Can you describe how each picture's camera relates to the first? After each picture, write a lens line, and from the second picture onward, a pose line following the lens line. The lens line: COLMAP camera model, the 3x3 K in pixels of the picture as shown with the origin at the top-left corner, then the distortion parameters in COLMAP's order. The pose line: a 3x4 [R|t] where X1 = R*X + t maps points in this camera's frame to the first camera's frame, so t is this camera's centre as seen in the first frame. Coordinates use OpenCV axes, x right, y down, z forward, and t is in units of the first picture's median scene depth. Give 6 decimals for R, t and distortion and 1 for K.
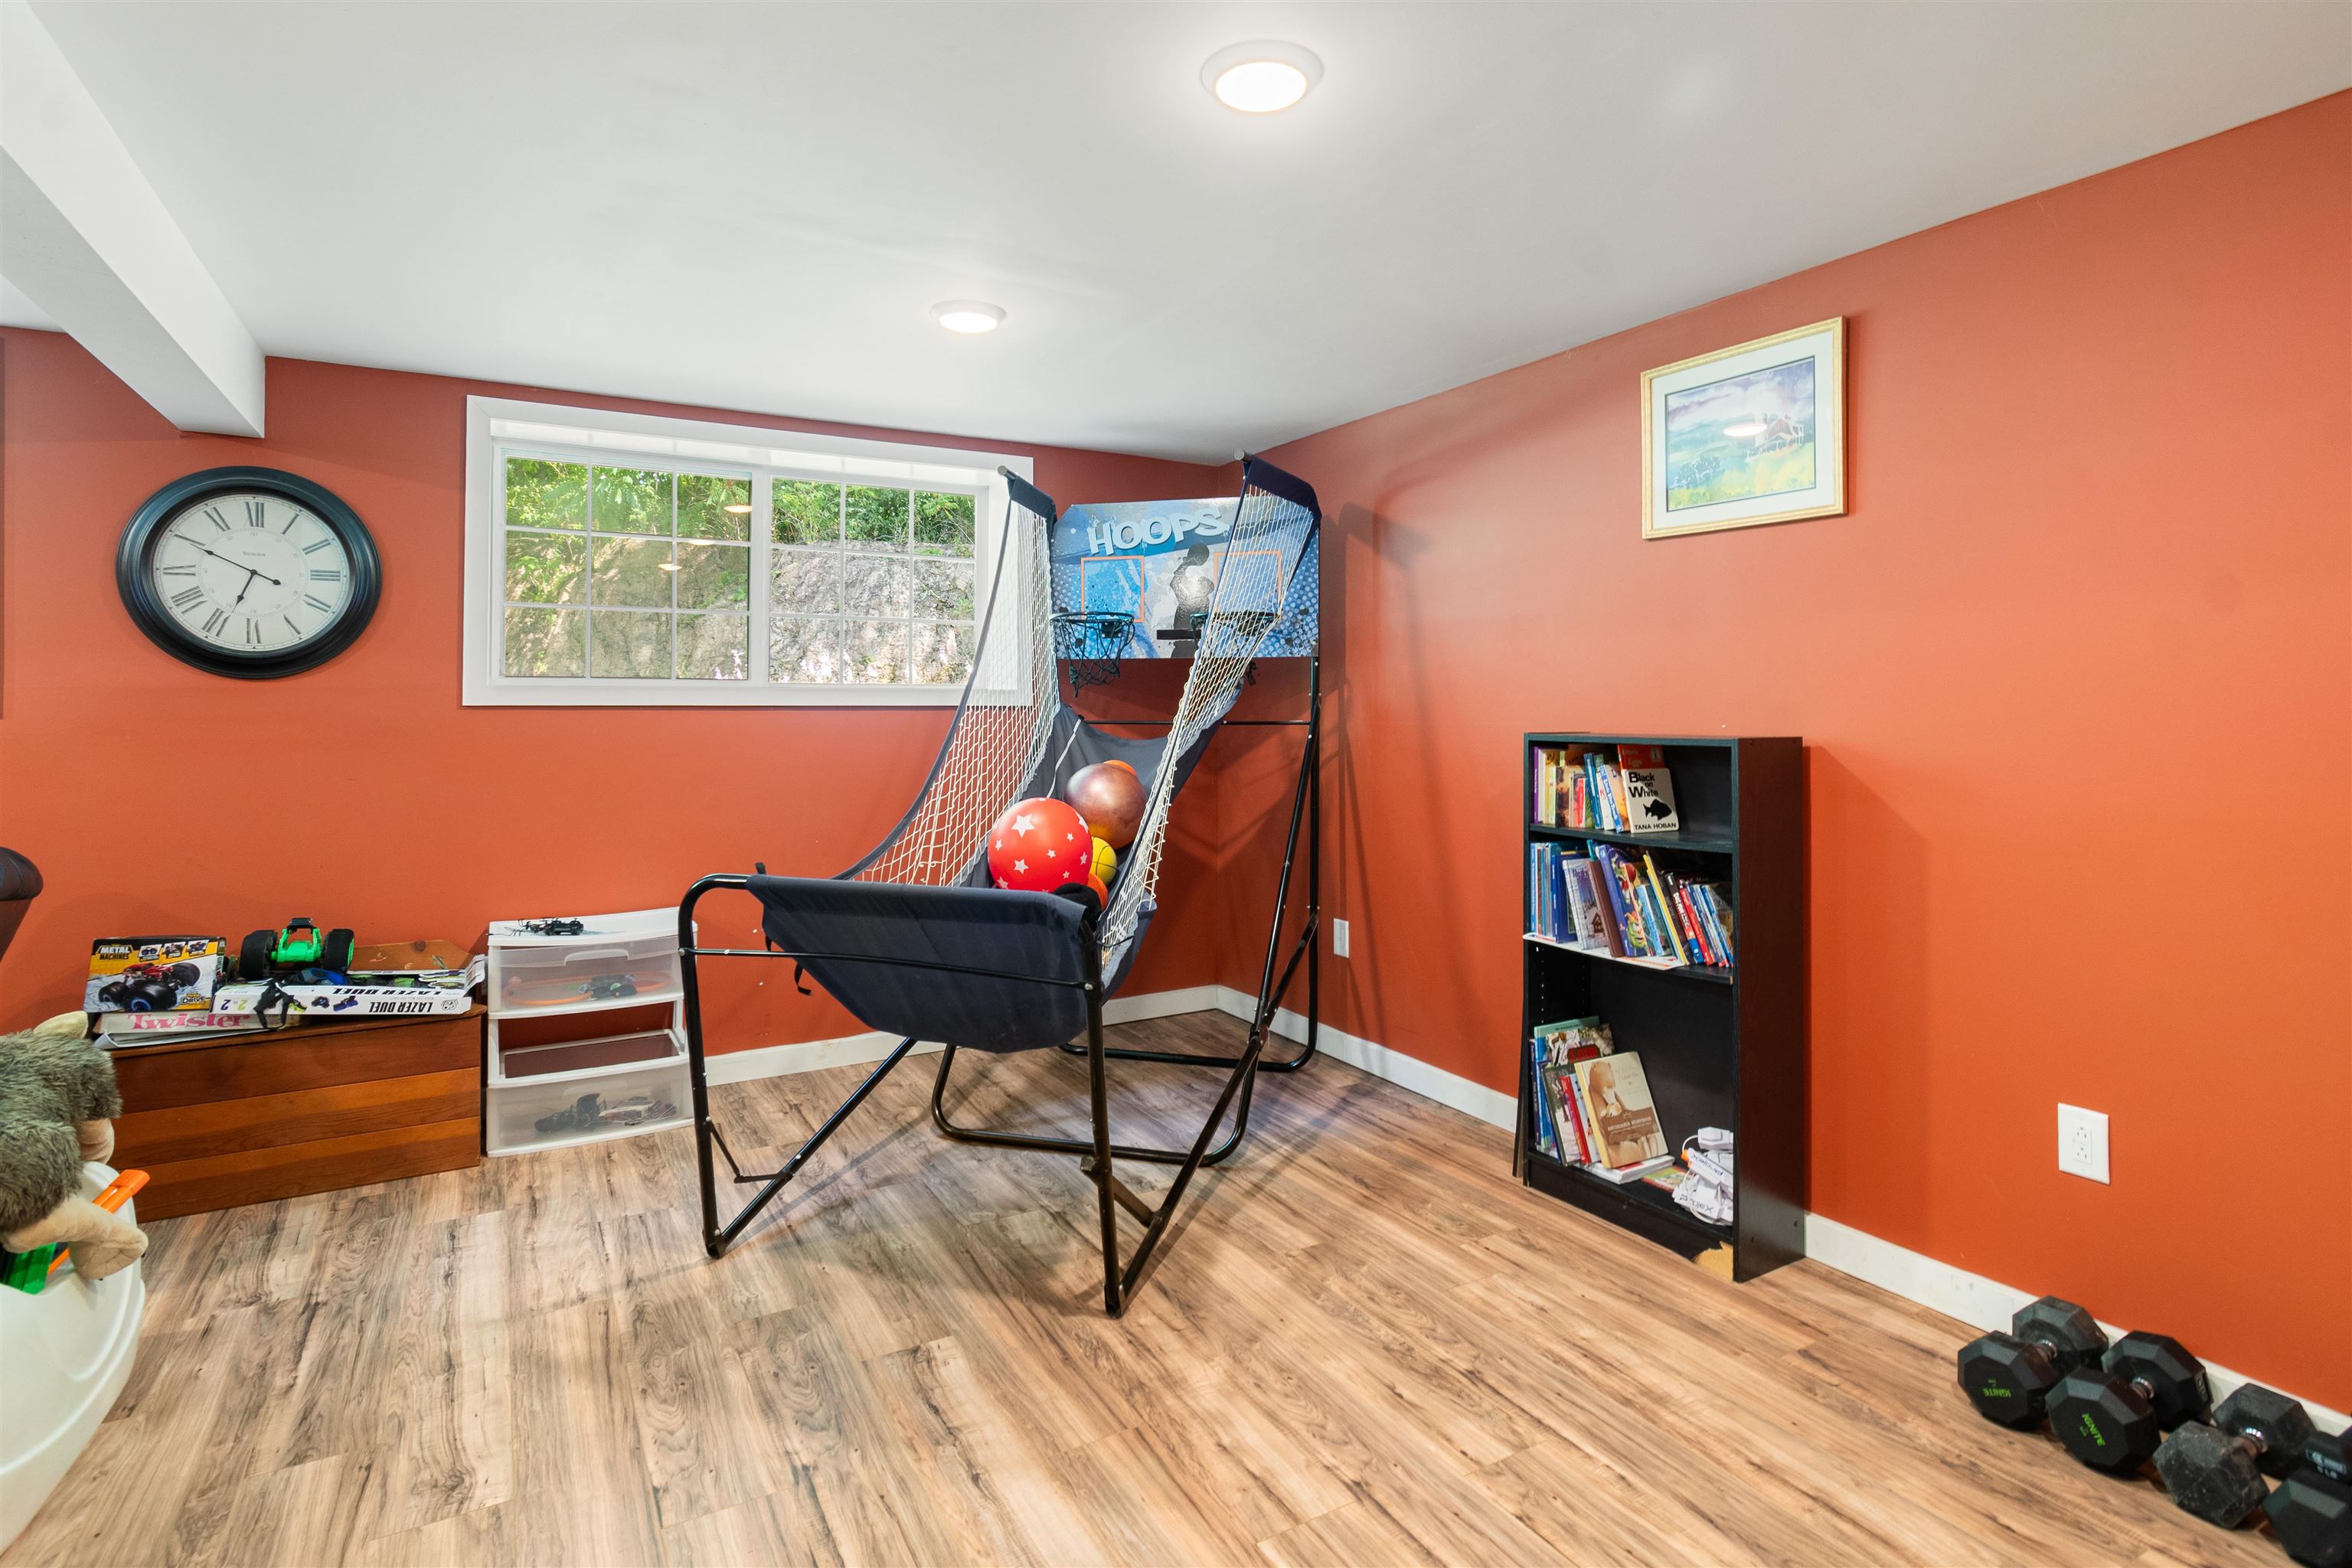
lens RADIAL K [[1185.5, 0, 1156.0], [0, 1185.5, 677.9], [0, 0, 1]] dist [0.002066, -0.005650]
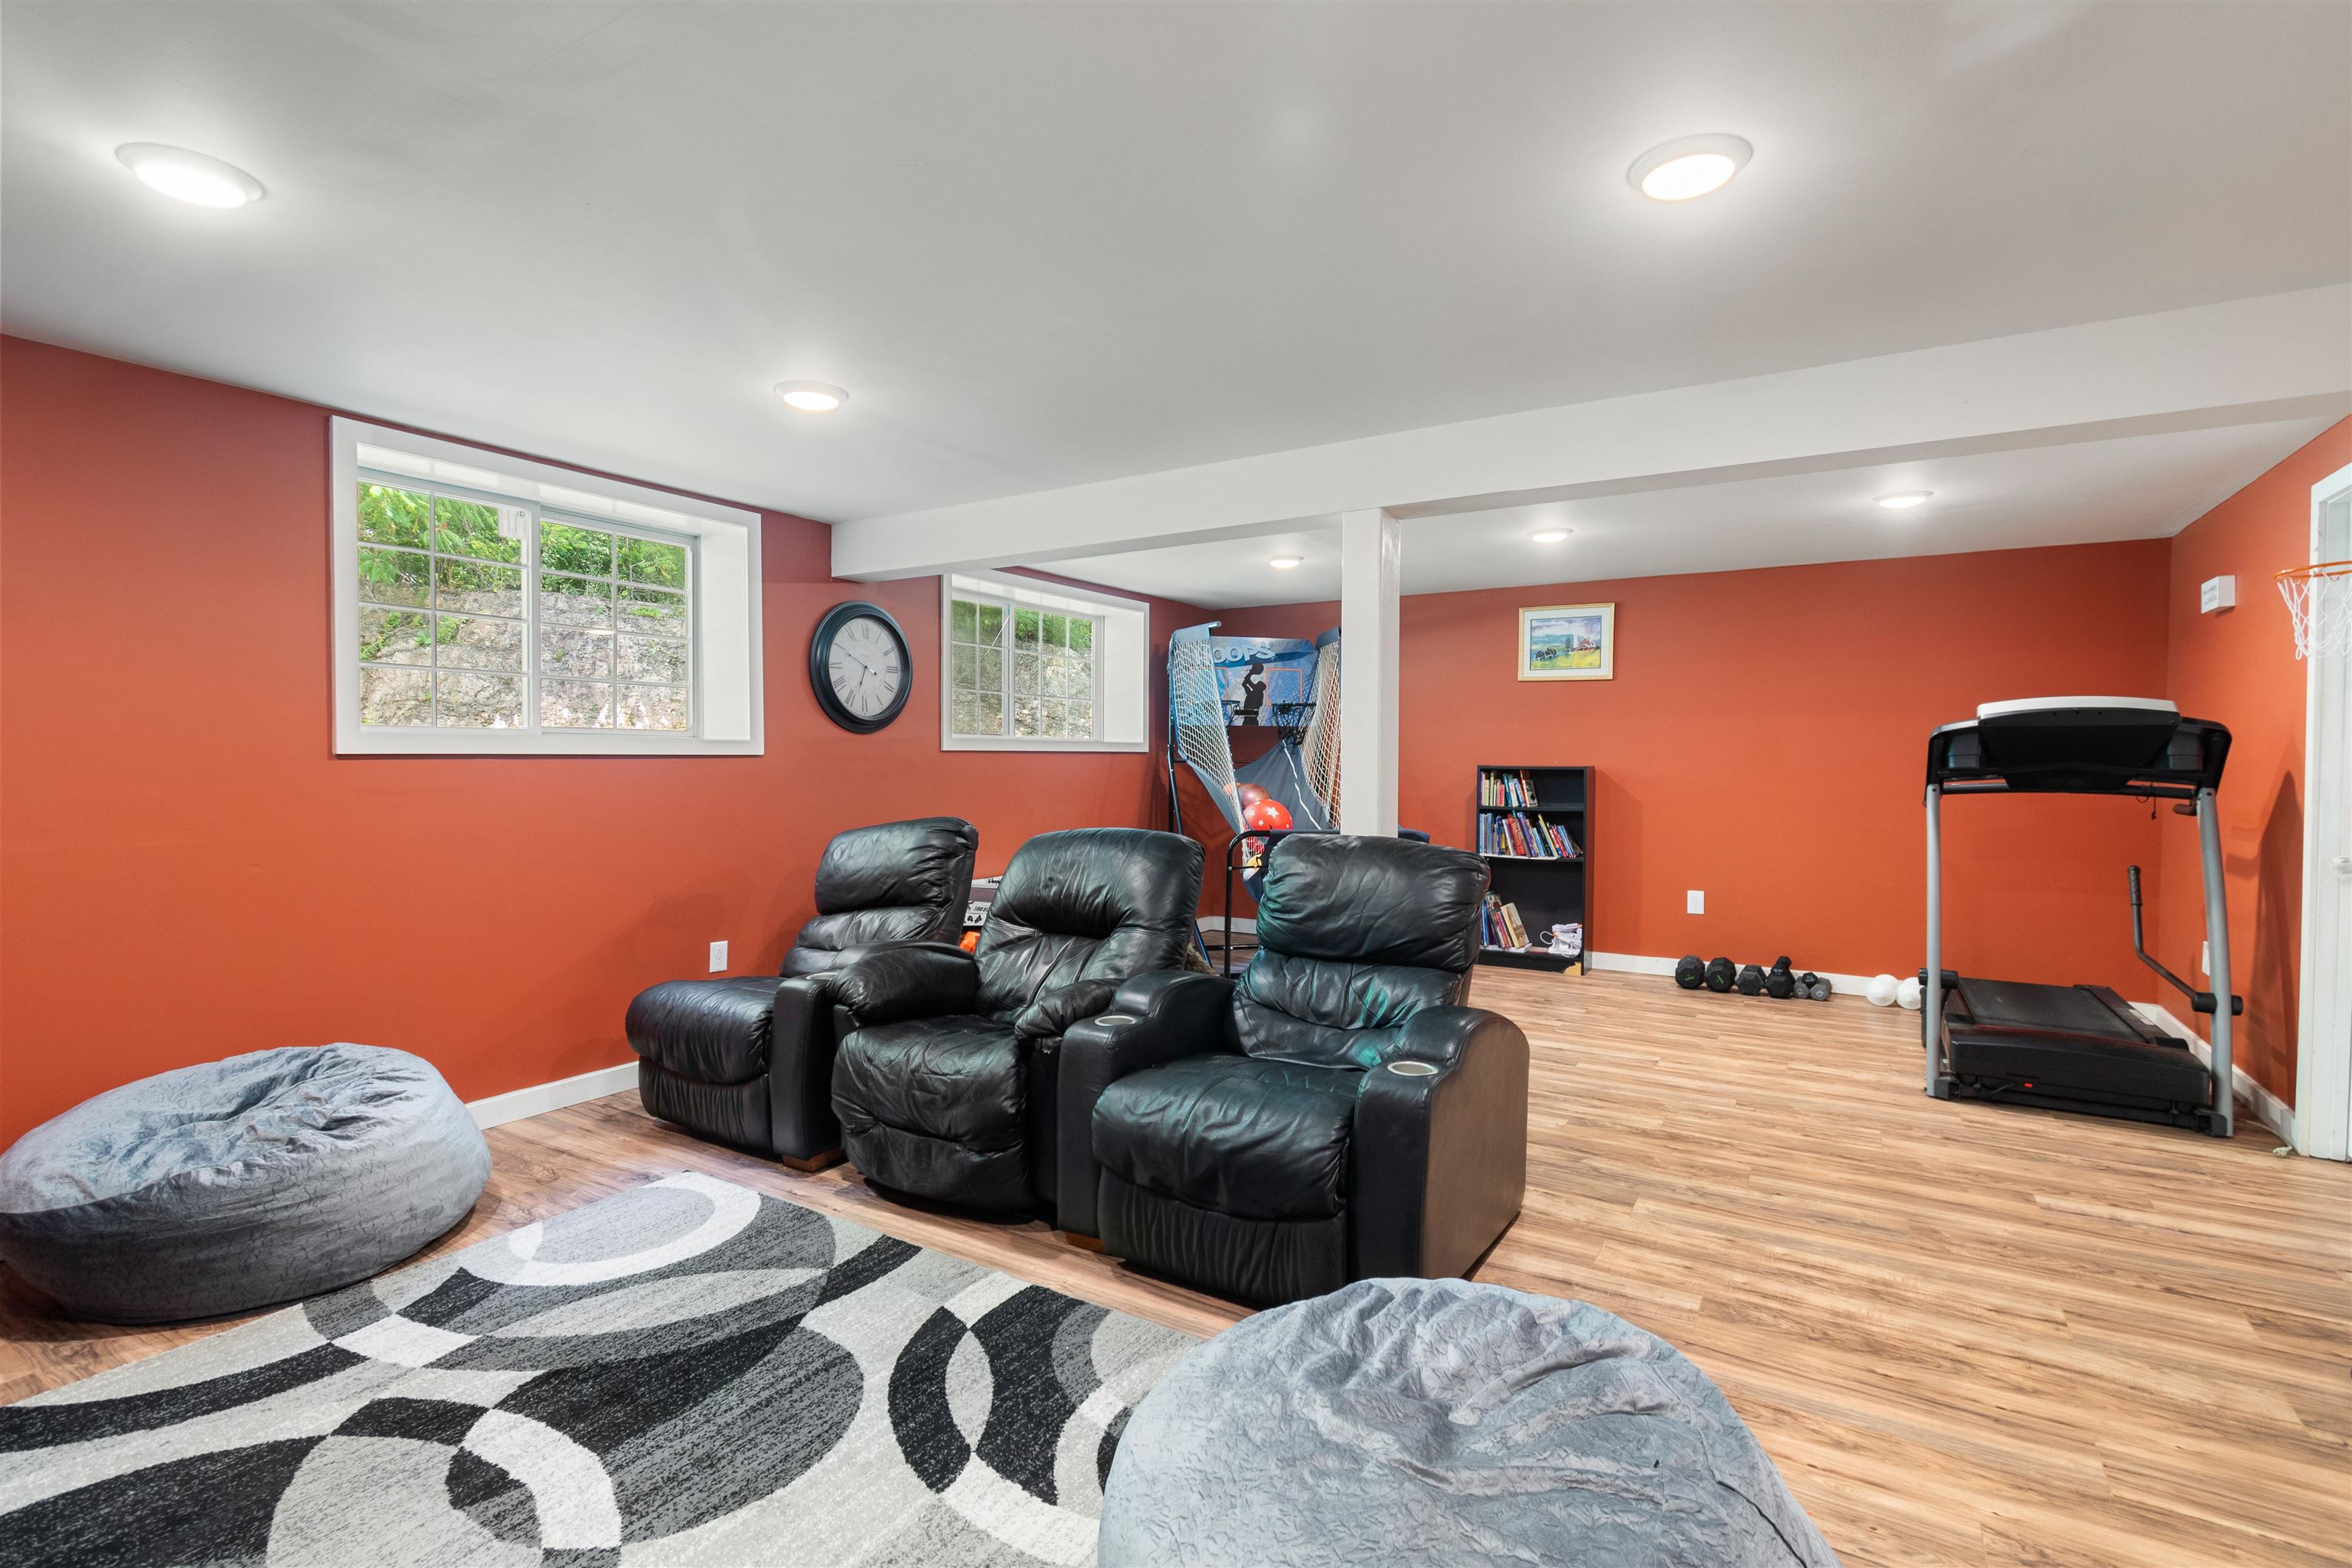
lens RADIAL K [[1122.4, 0, 1159.6], [0, 1122.4, 753.0], [0, 0, 1]] dist [-0.004060, -0.000715]
pose [[0.882747, 0.005336, 0.469819, -1.237818], [-0.015750, 0.999710, 0.018239, -0.006264], [-0.469585, -0.023500, 0.882574, -0.599072]]
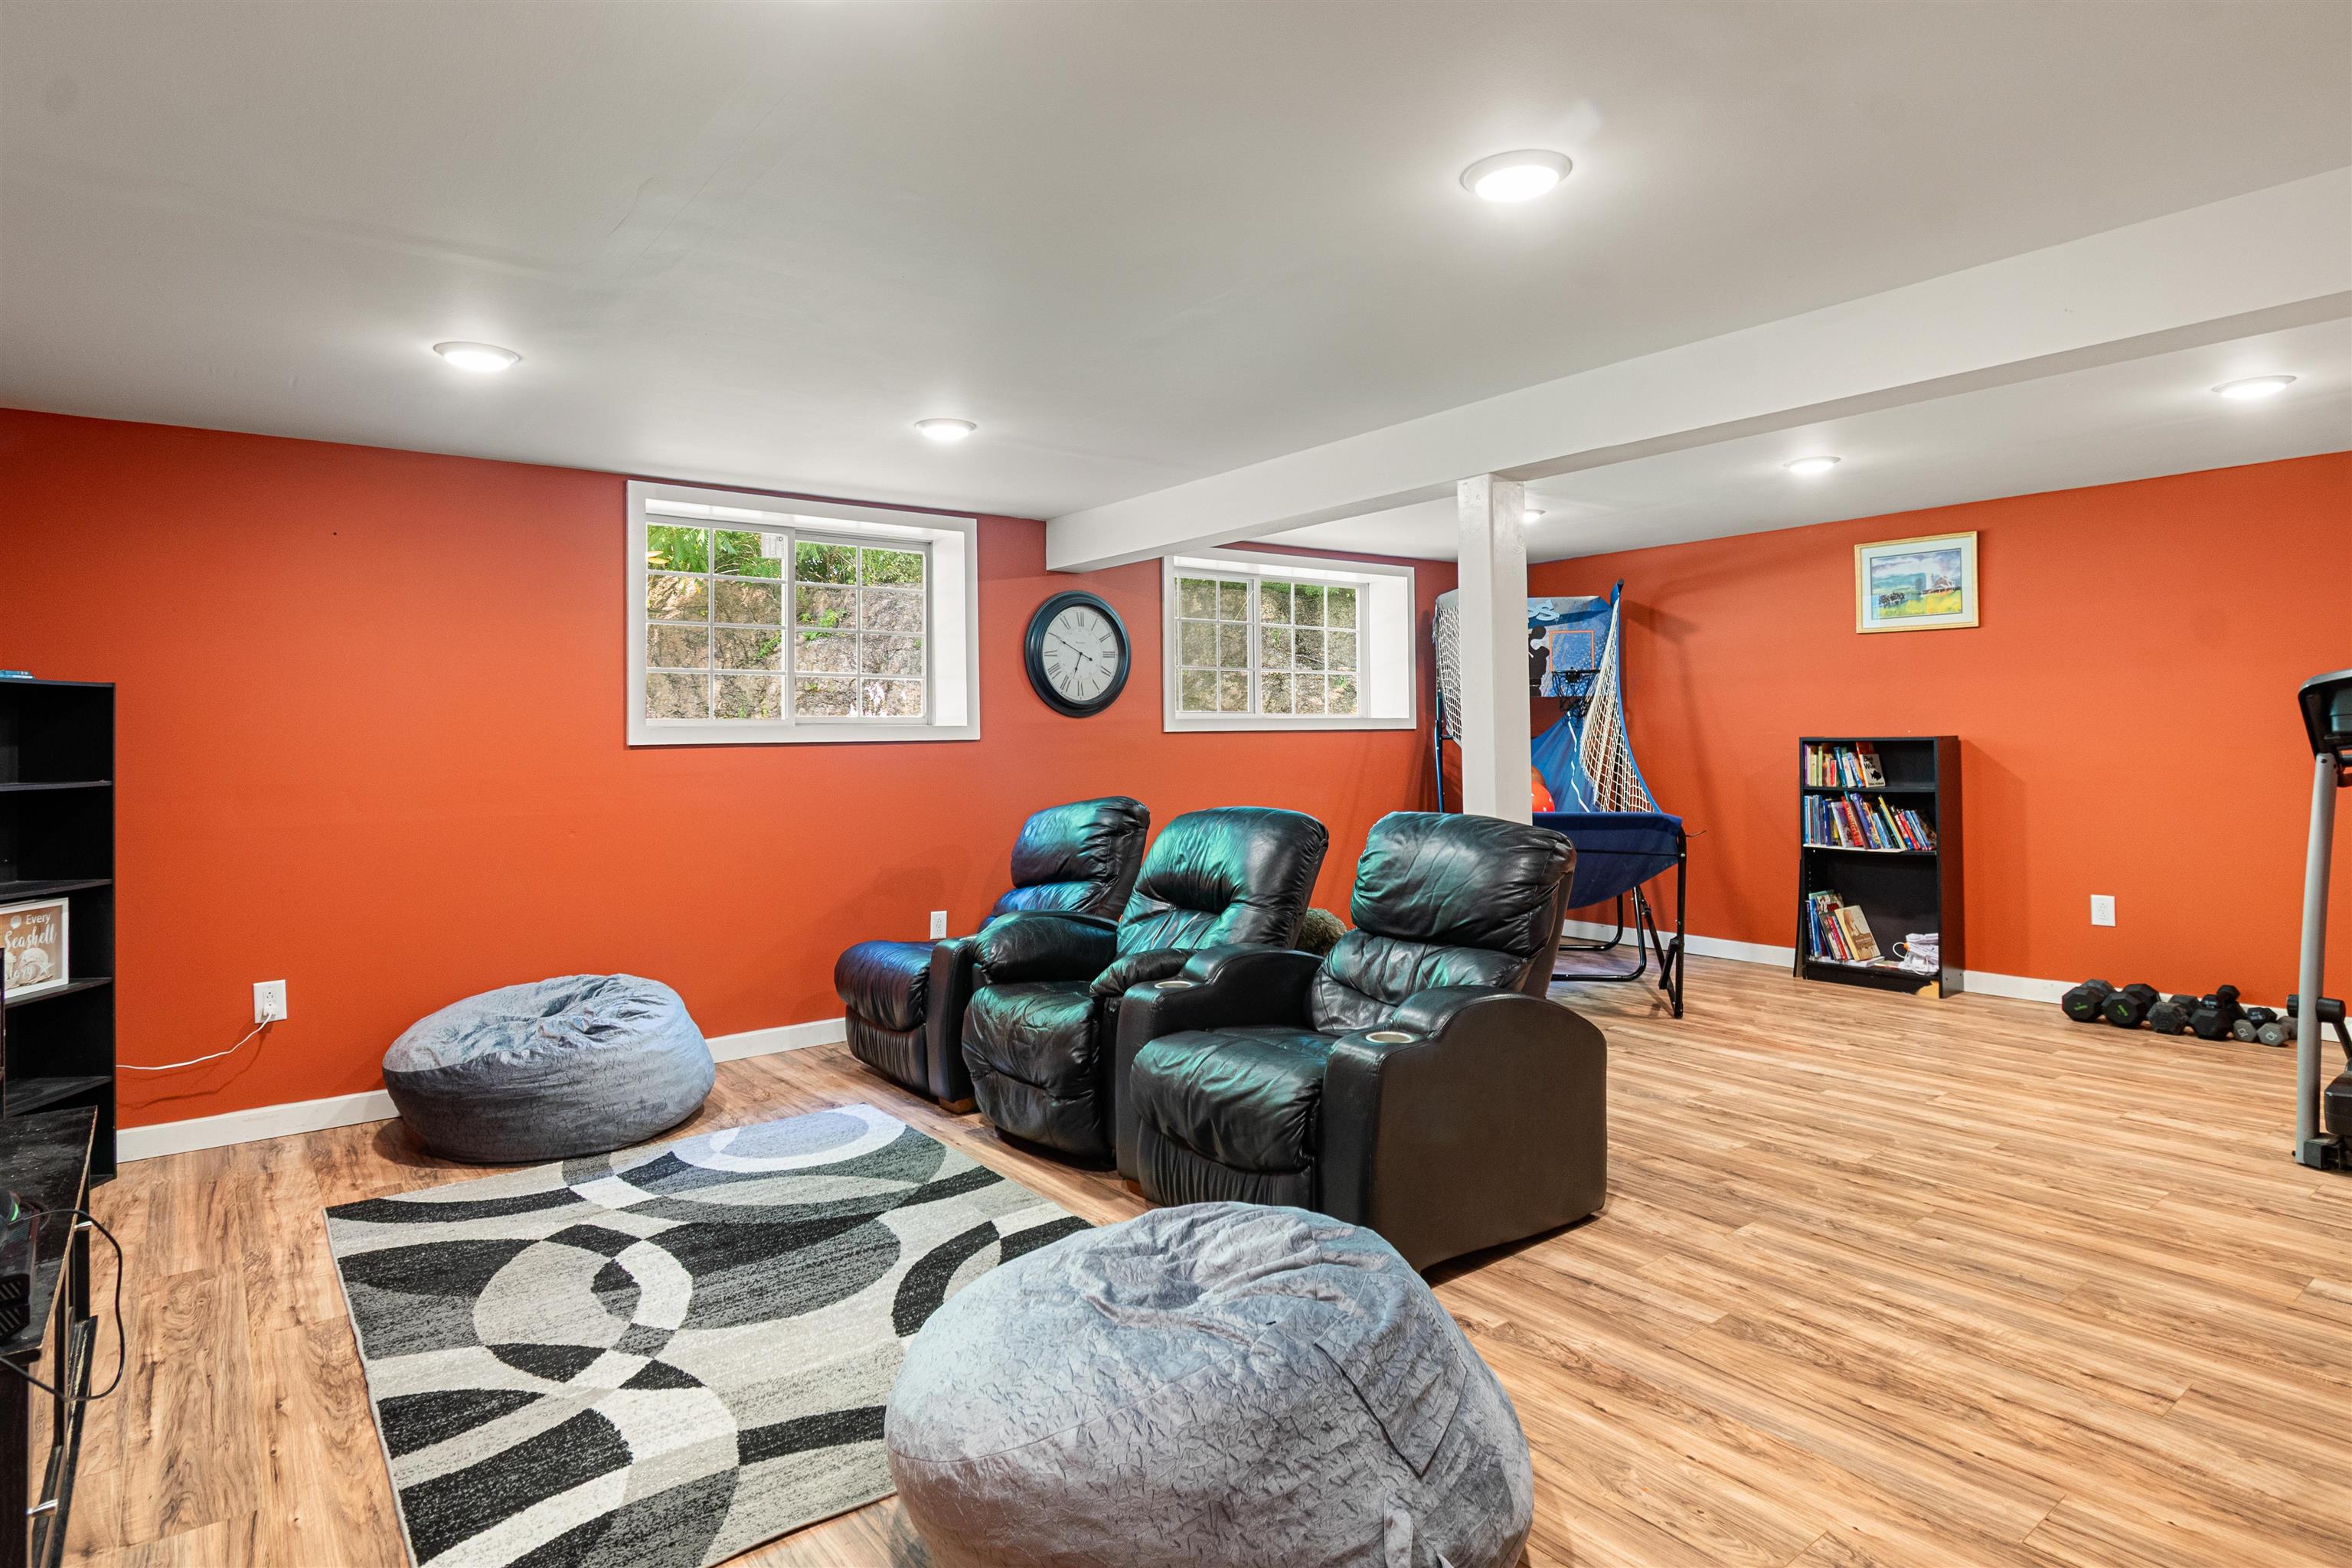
lens RADIAL K [[1272.4, 0, 1122.9], [0, 1272.4, 695.6], [0, 0, 1]] dist [0.008767, -0.008454]
pose [[0.993707, -0.010194, 0.111549, -0.991703], [0.011142, 0.999907, -0.007880, -0.015691], [-0.111458, 0.009073, 0.993728, -0.896399]]
